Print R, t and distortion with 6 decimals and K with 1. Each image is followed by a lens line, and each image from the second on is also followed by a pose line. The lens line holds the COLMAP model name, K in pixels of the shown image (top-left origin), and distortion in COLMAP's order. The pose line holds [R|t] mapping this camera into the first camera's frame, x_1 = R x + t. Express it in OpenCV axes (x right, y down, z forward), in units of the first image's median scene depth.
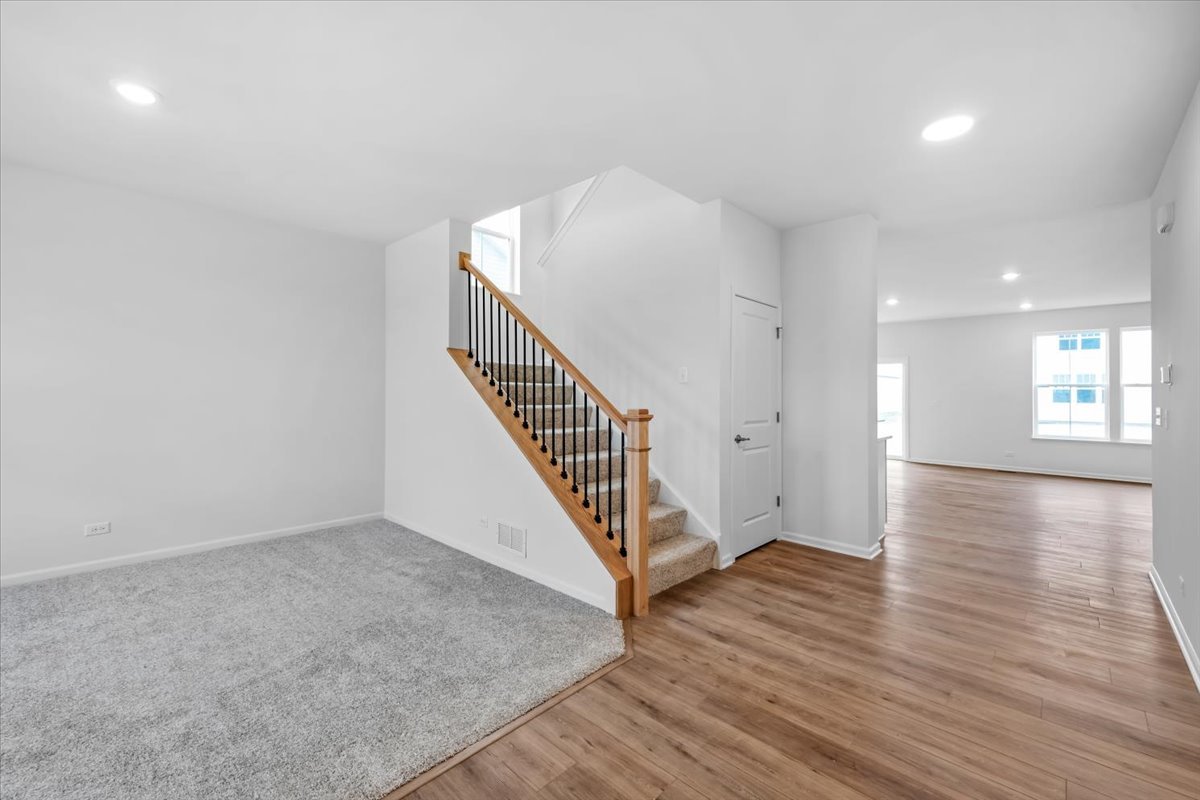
lens RADIAL K [[502.9, 0, 600.0], [0, 502.9, 400.0], [0, 0, 1]] dist [0.012309, -0.000519]
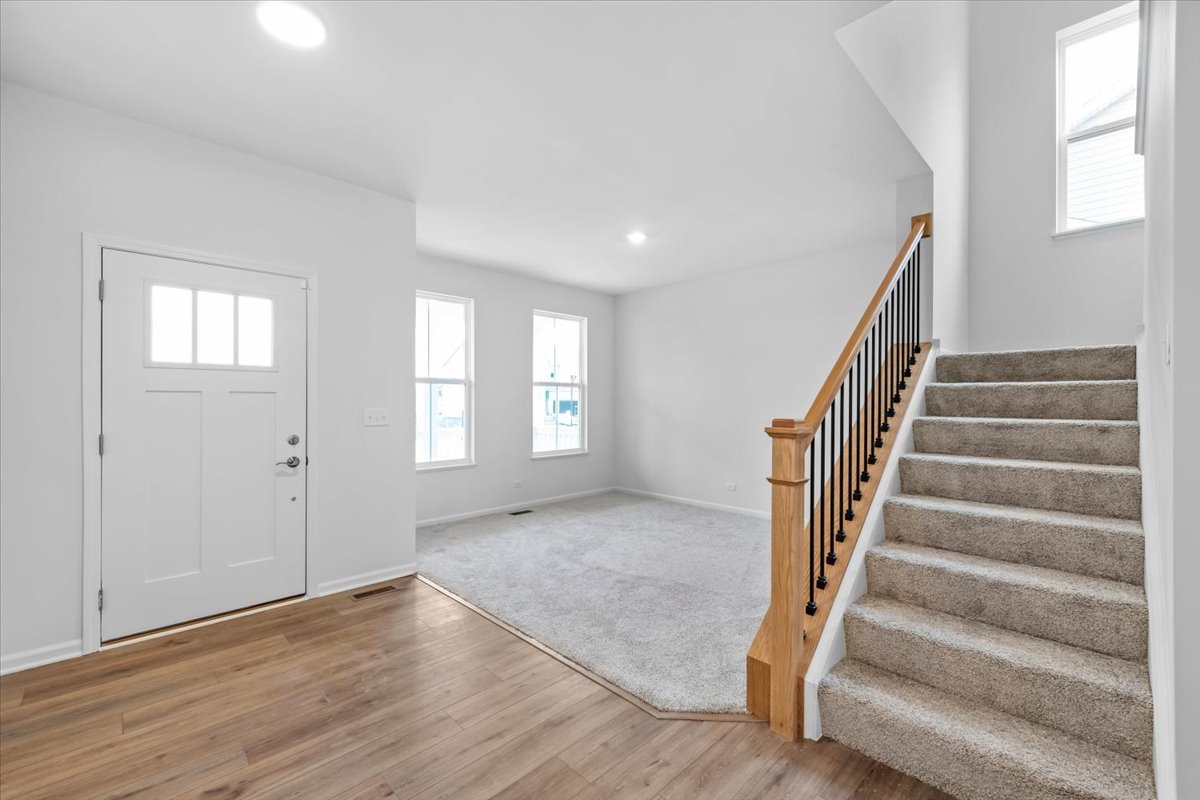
lens RADIAL K [[502.9, 0, 600.0], [0, 502.9, 400.0], [0, 0, 1]] dist [0.012309, -0.000519]
pose [[-0.054894, -0.012413, -0.998415, 0.920212], [-0.016357, 0.999800, -0.011531, 0.005721], [0.998358, 0.015698, -0.055086, 0.969805]]
